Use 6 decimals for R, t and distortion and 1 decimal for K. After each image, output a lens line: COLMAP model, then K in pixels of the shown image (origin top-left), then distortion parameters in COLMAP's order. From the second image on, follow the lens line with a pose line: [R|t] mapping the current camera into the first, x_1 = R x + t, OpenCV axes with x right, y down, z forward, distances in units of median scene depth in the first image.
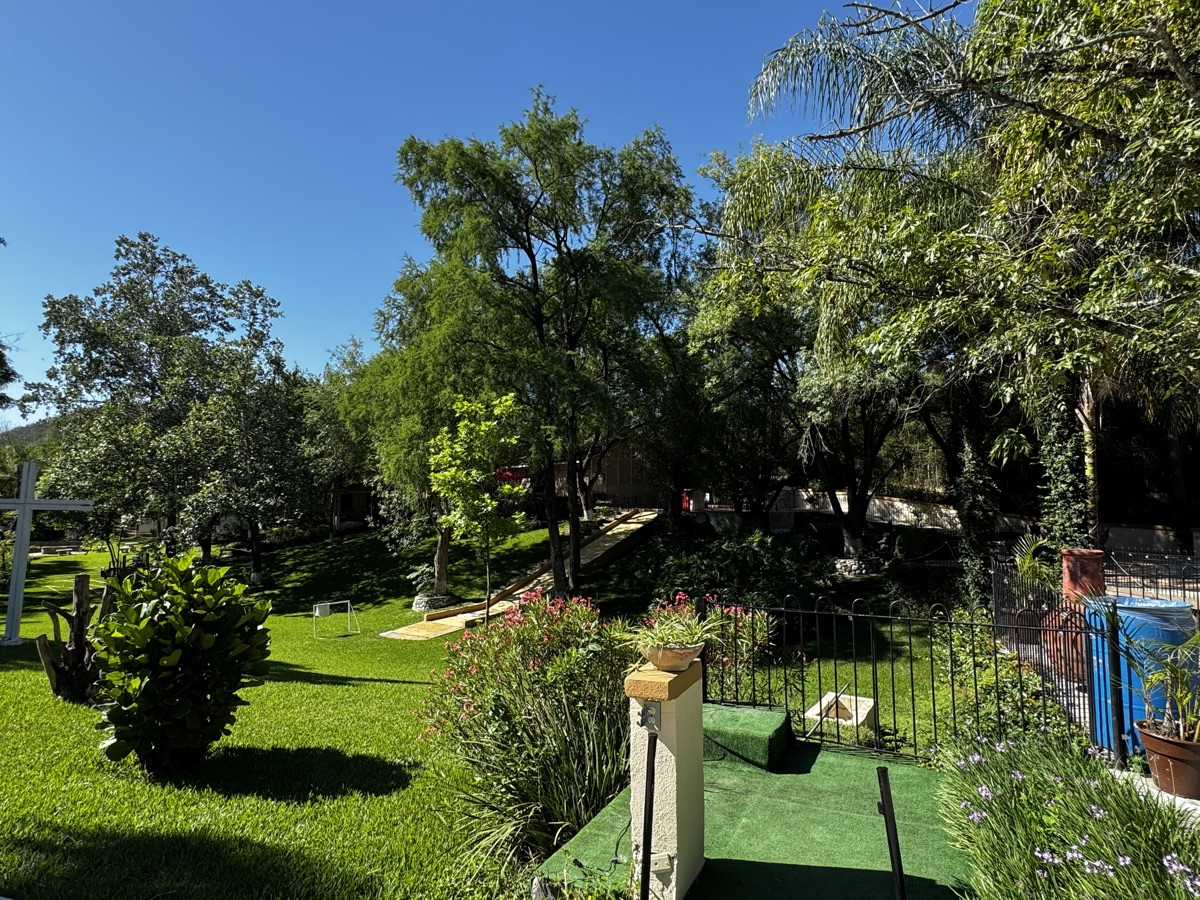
lens RADIAL K [[672.0, 0, 594.6], [0, 672.0, 447.8], [0, 0, 1]] dist [0.035736, -0.004352]
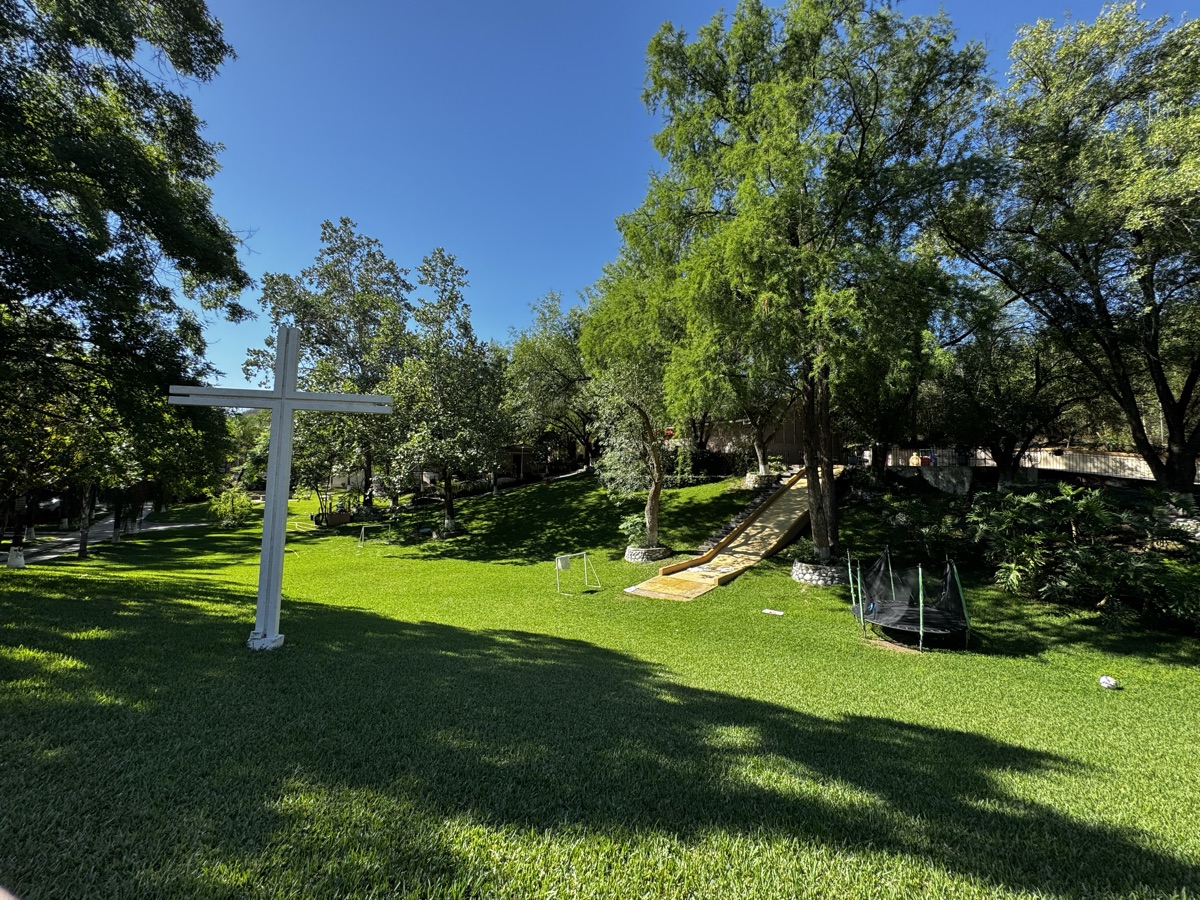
lens RADIAL K [[477.3, 0, 600.7], [0, 477.3, 447.1], [0, 0, 1]] dist [-0.003424, -0.000676]
pose [[0.998980, 0.006360, -0.044699, -0.208769], [-0.005168, 0.999629, 0.026733, 0.042684], [0.044853, -0.026474, 0.998643, 0.234646]]
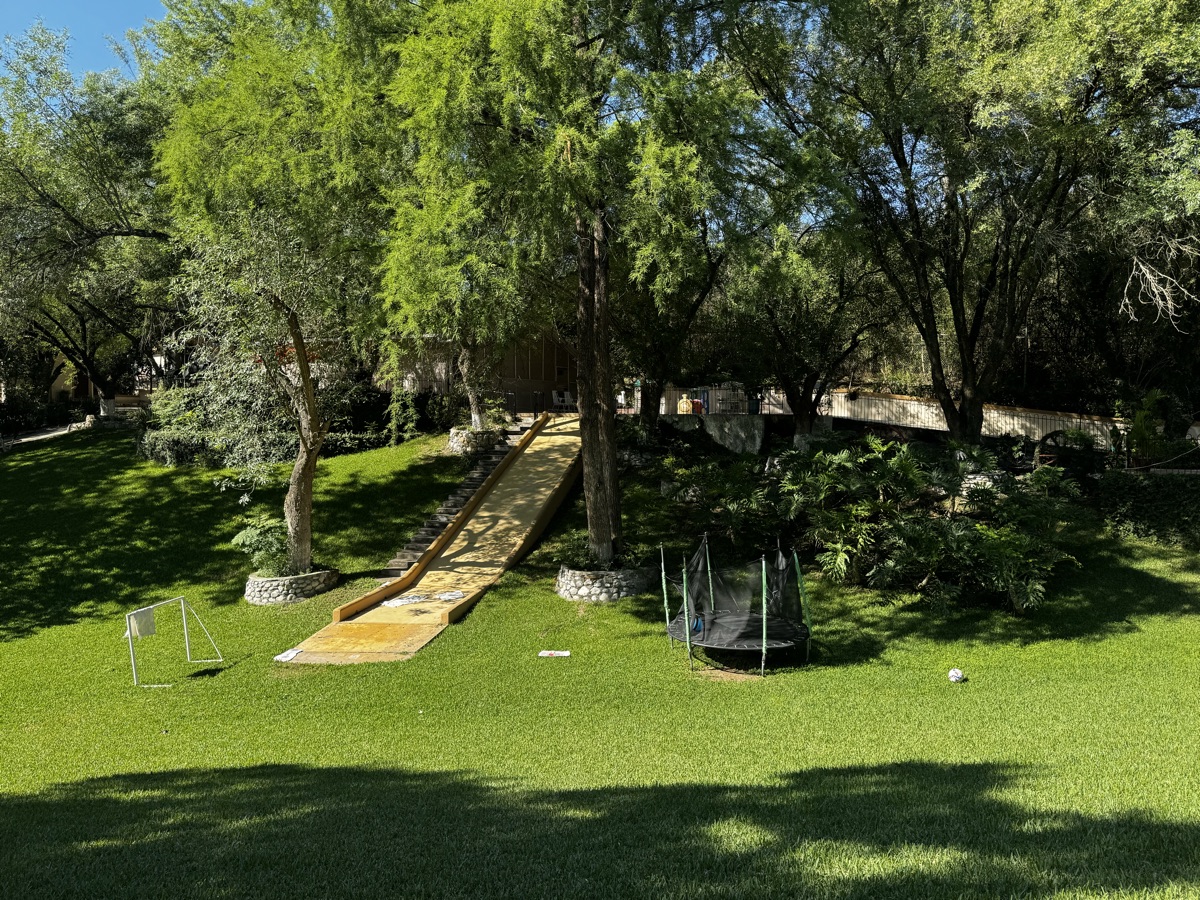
lens RADIAL K [[856.6, 0, 607.6], [0, 856.6, 441.9], [0, 0, 1]] dist [0.080154, -0.101154]
pose [[0.873181, -0.015237, 0.487158, -0.263662], [-0.033383, 0.995294, 0.090966, 0.039659], [-0.486252, -0.095692, 0.868563, 0.242165]]
